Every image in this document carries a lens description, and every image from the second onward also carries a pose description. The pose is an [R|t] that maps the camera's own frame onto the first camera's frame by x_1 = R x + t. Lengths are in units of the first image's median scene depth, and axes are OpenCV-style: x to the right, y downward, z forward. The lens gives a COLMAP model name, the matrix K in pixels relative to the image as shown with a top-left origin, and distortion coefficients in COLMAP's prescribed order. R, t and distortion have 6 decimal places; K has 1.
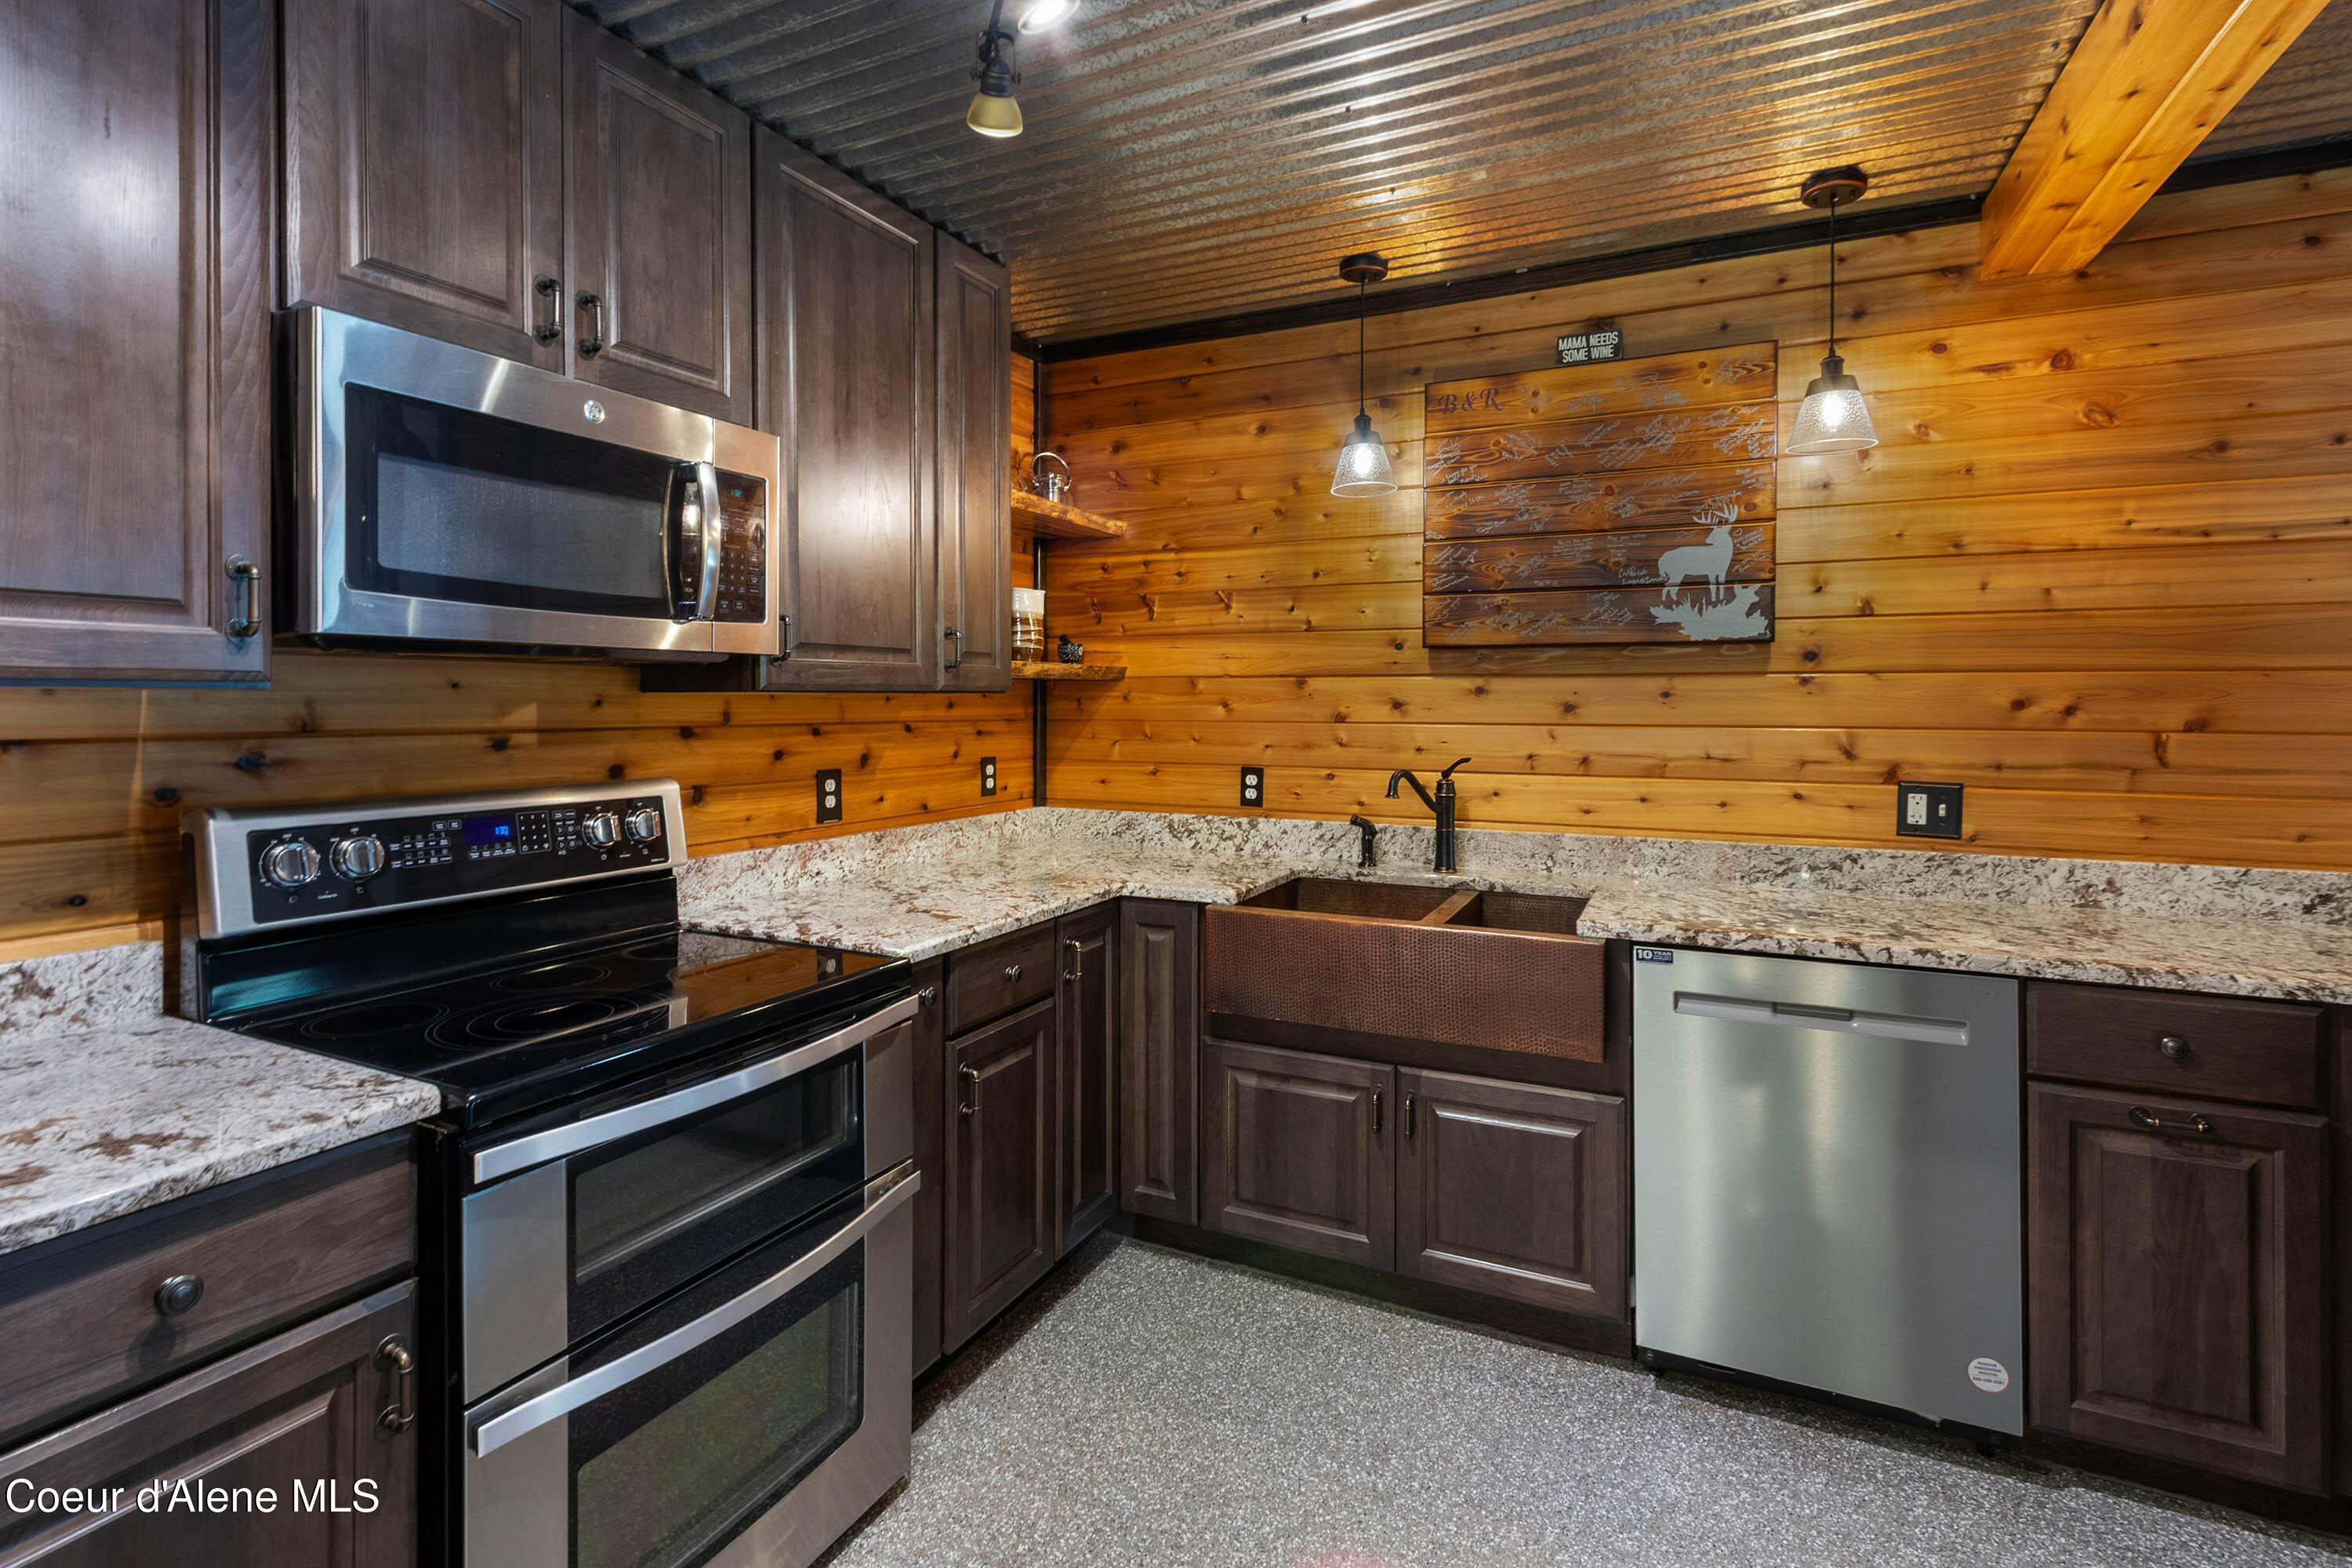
lens RADIAL K [[1081.9, 0, 1175.2], [0, 1081.9, 708.9], [0, 0, 1]] dist [-0.000720, 0.000959]
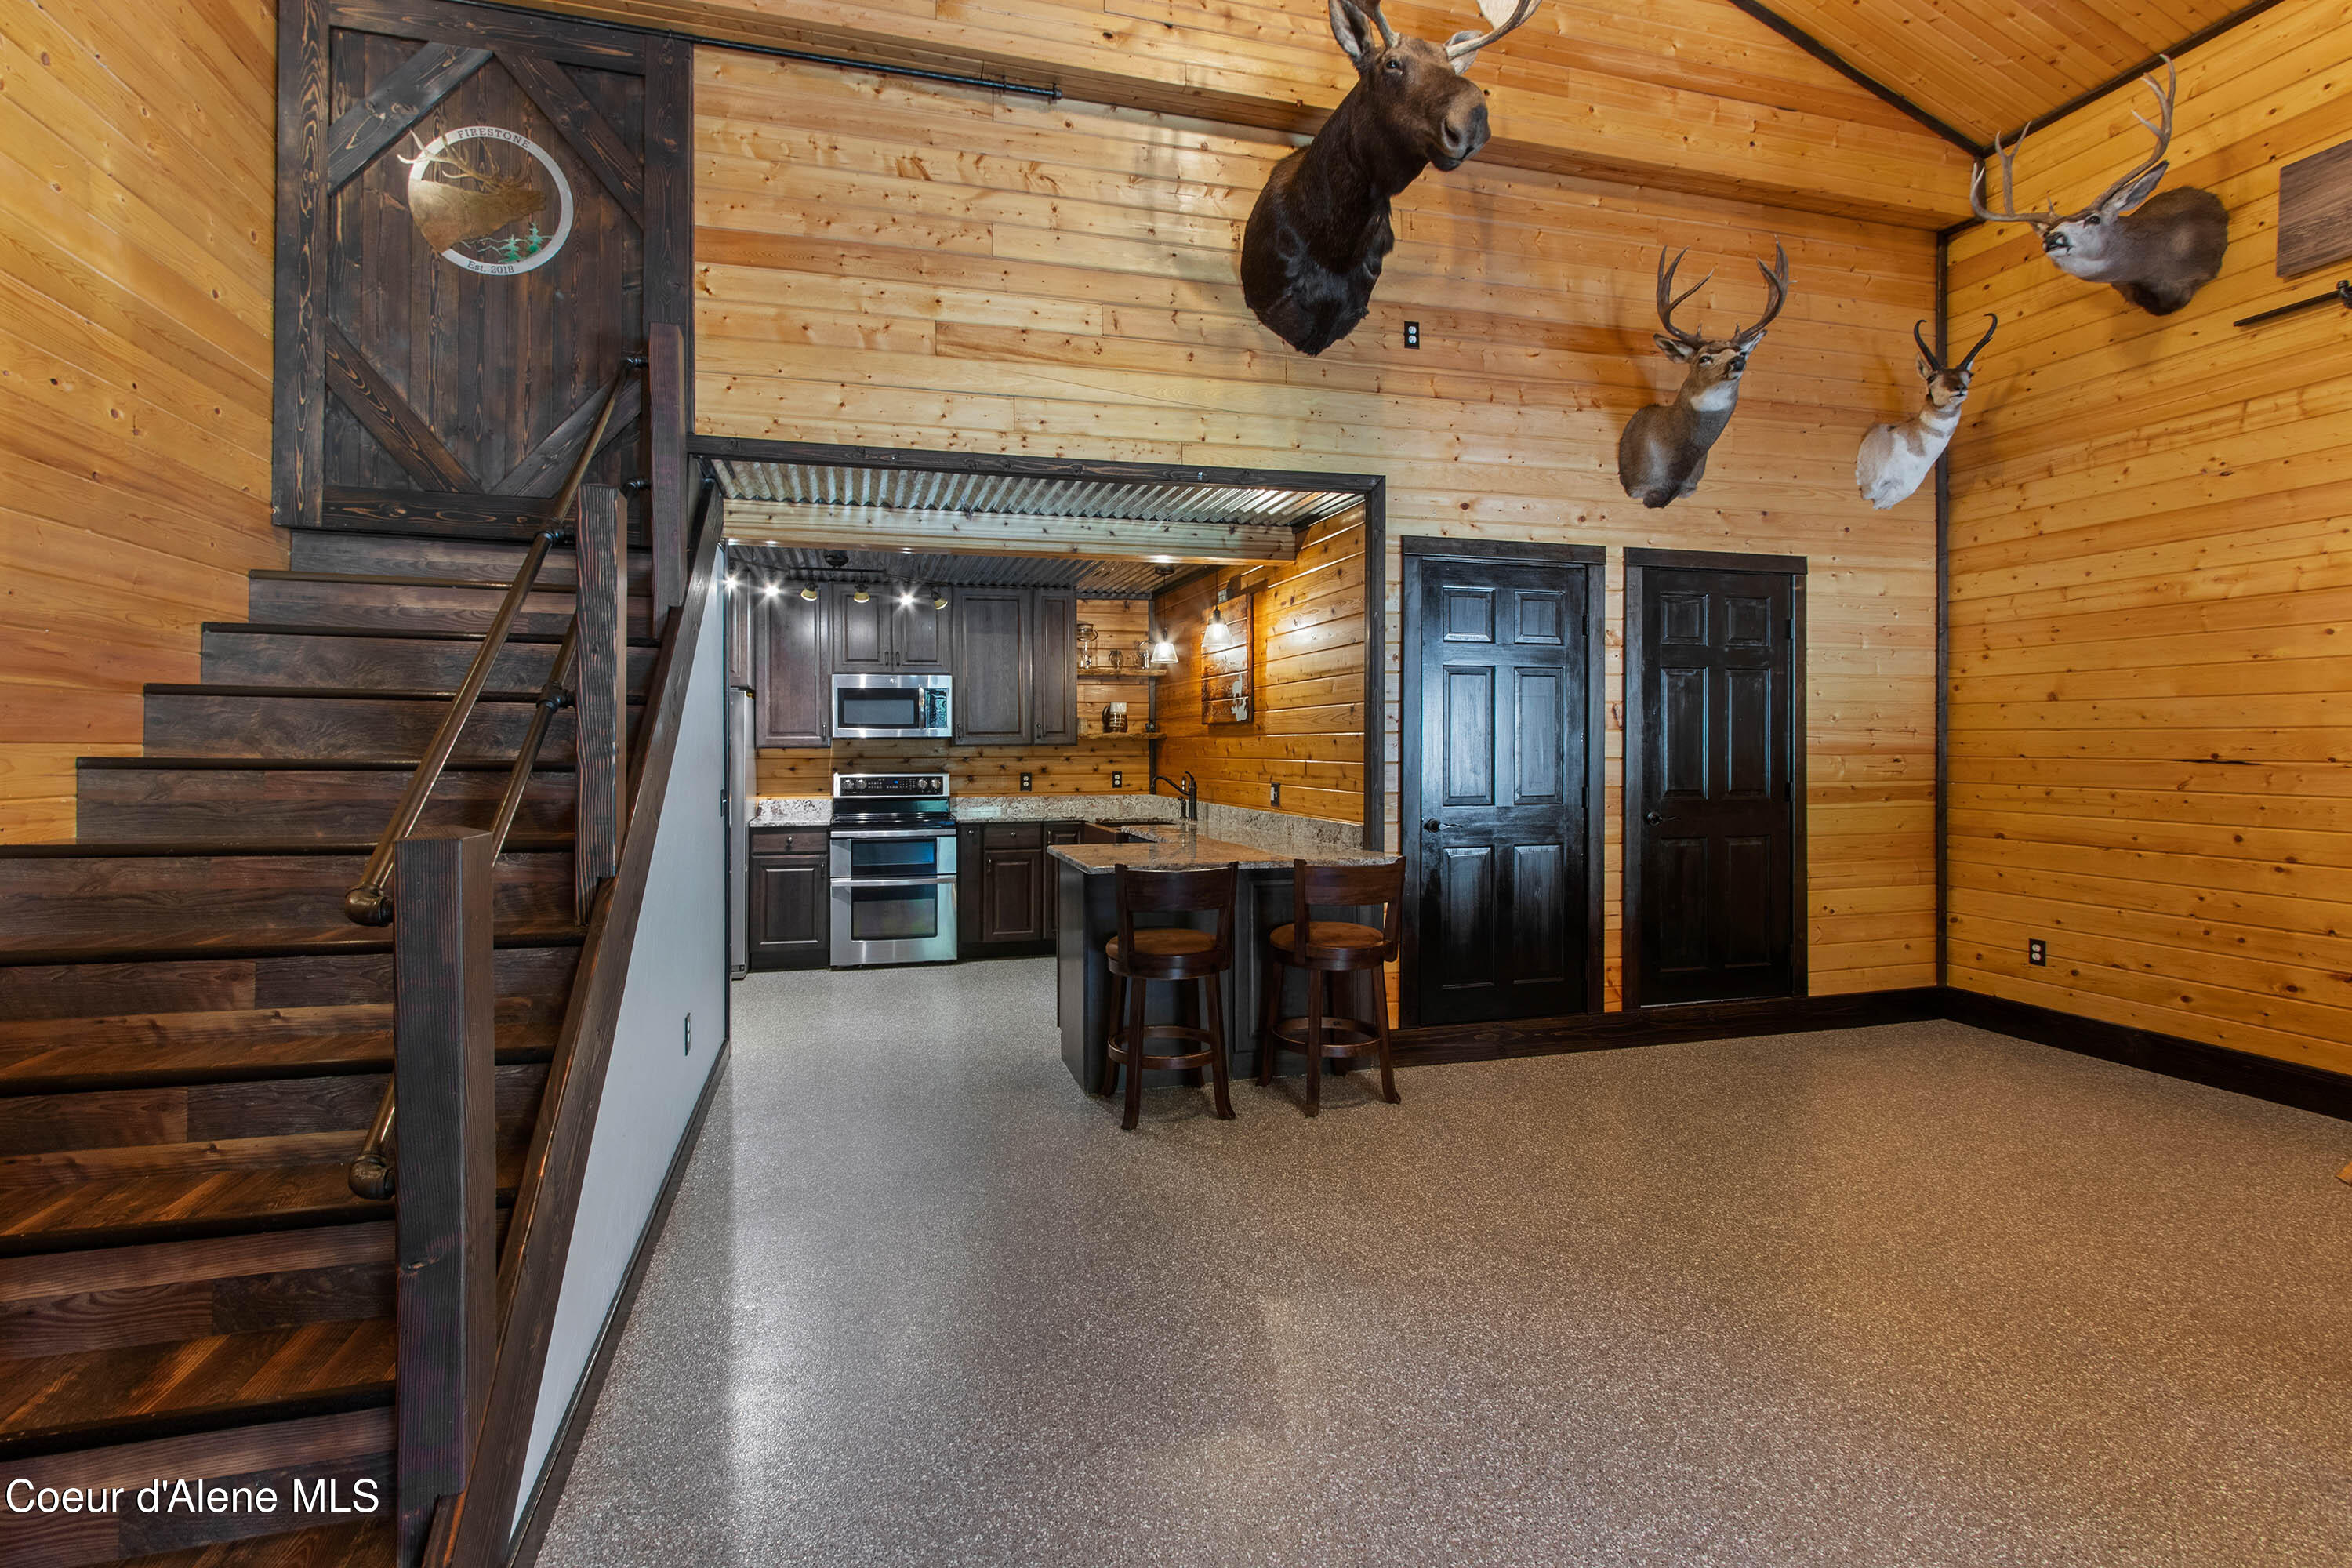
lens RADIAL K [[1081.9, 0, 1164.1], [0, 1081.9, 763.2], [0, 0, 1]] dist [-0.000720, 0.000959]
pose [[0.671283, 0.006663, -0.741171, 2.136079], [-0.003259, 0.999976, 0.006038, 0.013242], [0.741194, -0.001637, 0.671289, -0.677707]]
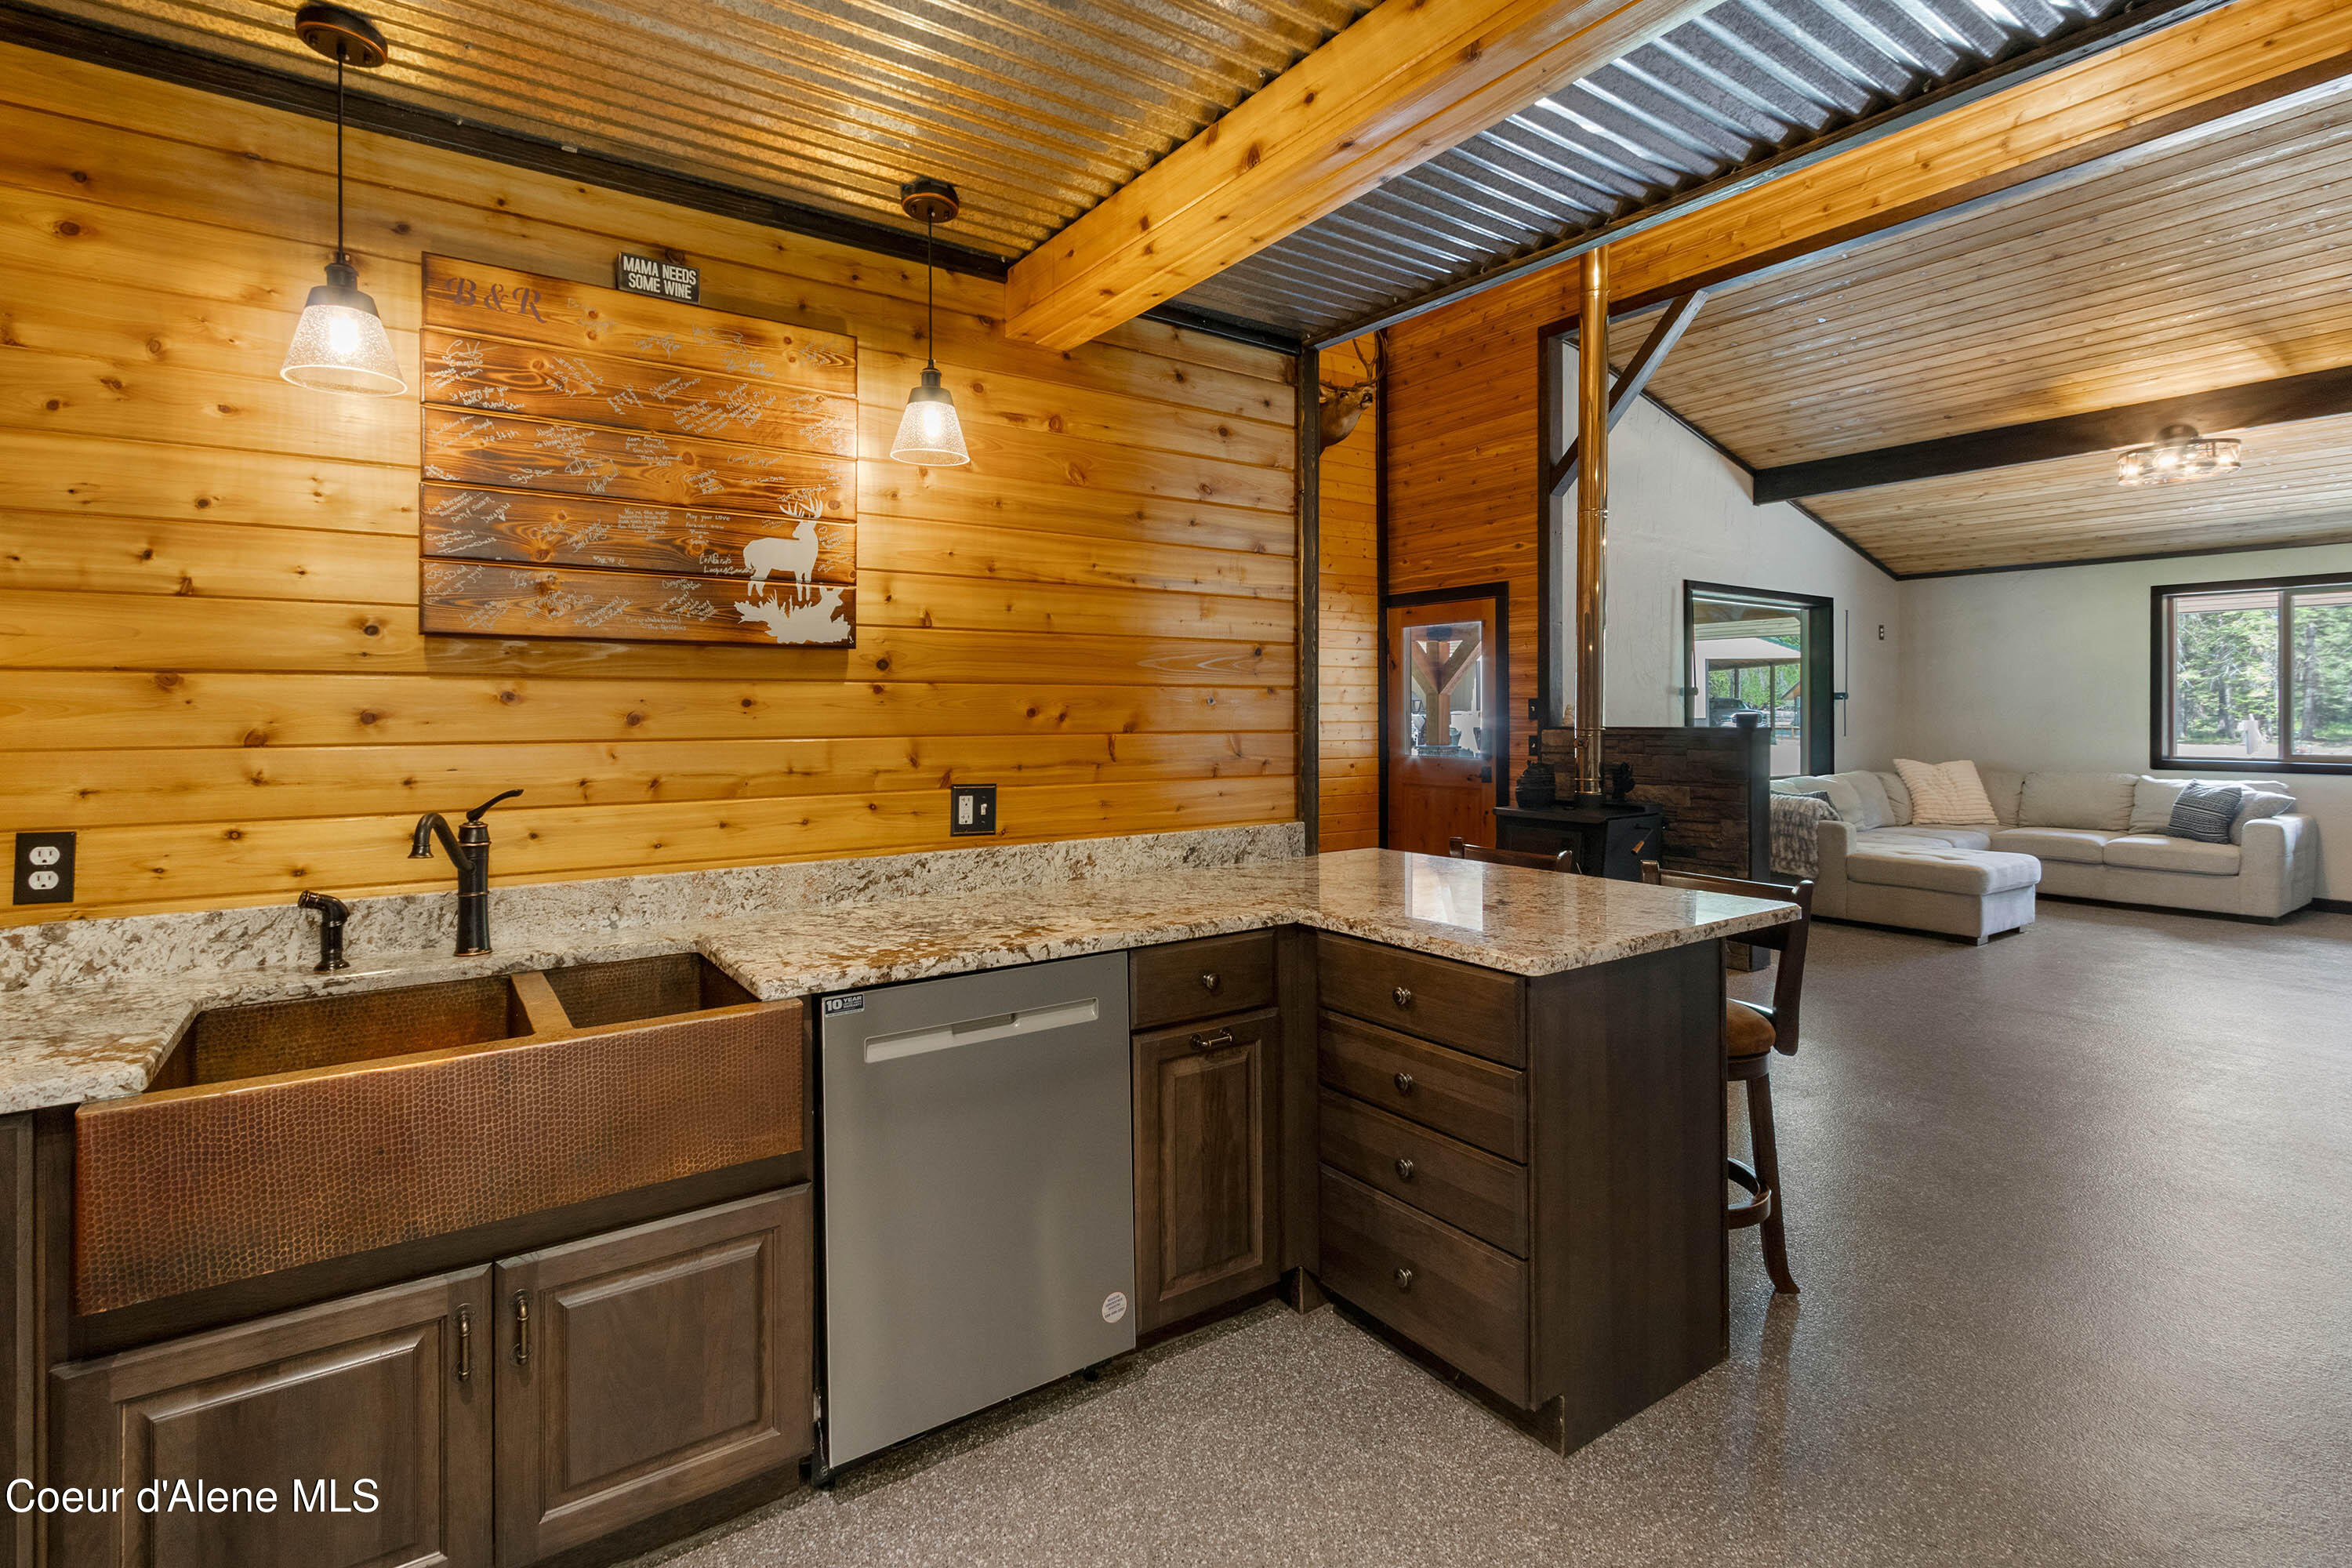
lens RADIAL K [[1081.9, 0, 1136.2], [0, 1081.9, 712.1], [0, 0, 1]] dist [-0.000720, 0.000959]
pose [[0.509727, -0.003603, 0.860329, -0.147457], [0.010339, 0.999945, -0.001938, -0.000972], [-0.860274, 0.009883, 0.509736, 0.291472]]
